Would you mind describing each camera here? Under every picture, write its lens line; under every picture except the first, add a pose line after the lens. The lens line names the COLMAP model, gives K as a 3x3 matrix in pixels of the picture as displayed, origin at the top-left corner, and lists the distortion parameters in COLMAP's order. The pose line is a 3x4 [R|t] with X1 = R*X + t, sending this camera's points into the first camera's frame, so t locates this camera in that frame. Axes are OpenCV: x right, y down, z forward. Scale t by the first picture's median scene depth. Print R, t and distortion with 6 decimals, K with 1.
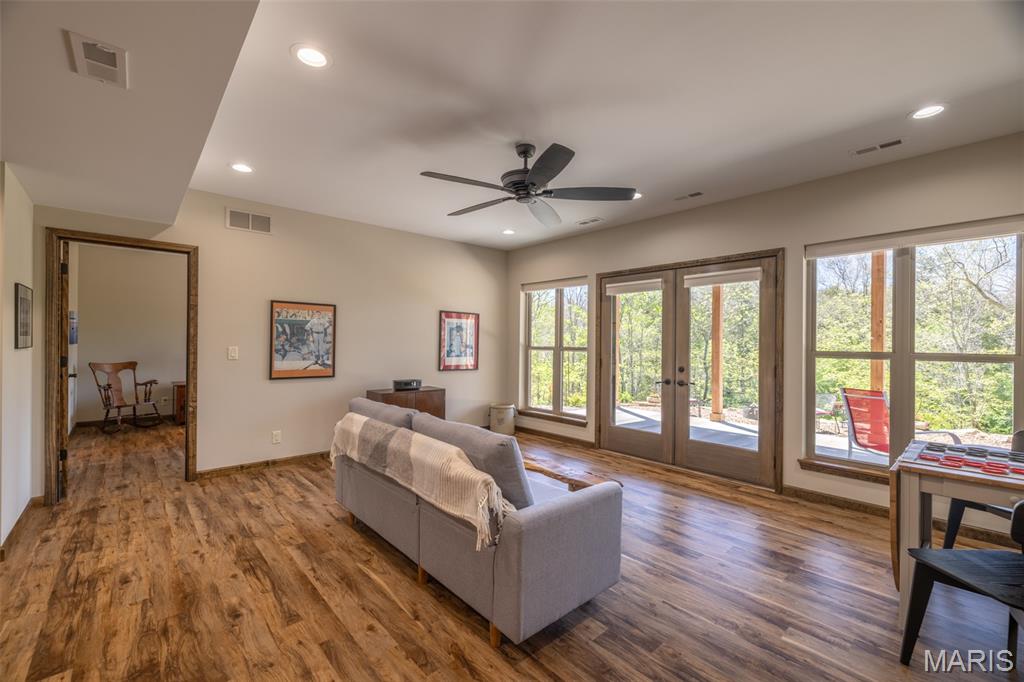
lens RADIAL K [[425.3, 0, 507.8], [0, 425.3, 342.0], [0, 0, 1]] dist [-0.000778, 0.000154]
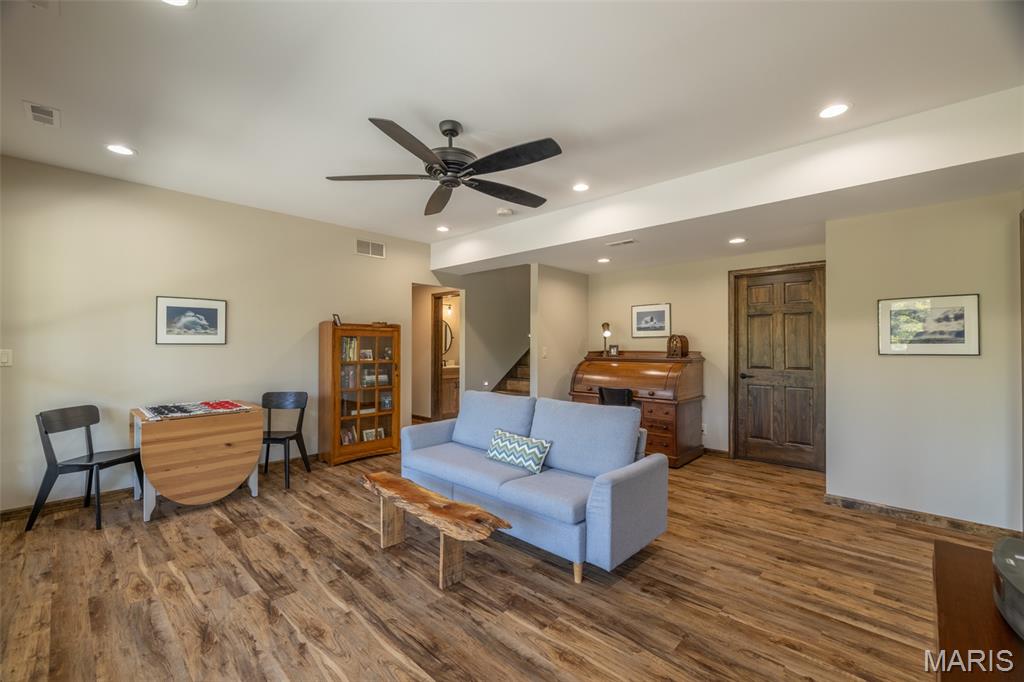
lens RADIAL K [[425.3, 0, 507.8], [0, 425.3, 342.0], [0, 0, 1]] dist [-0.000778, 0.000154]
pose [[-0.996431, -0.012113, -0.083541, -0.009178], [-0.011375, 0.999892, -0.009305, 0.002798], [0.083645, -0.008321, -0.996461, 2.243582]]
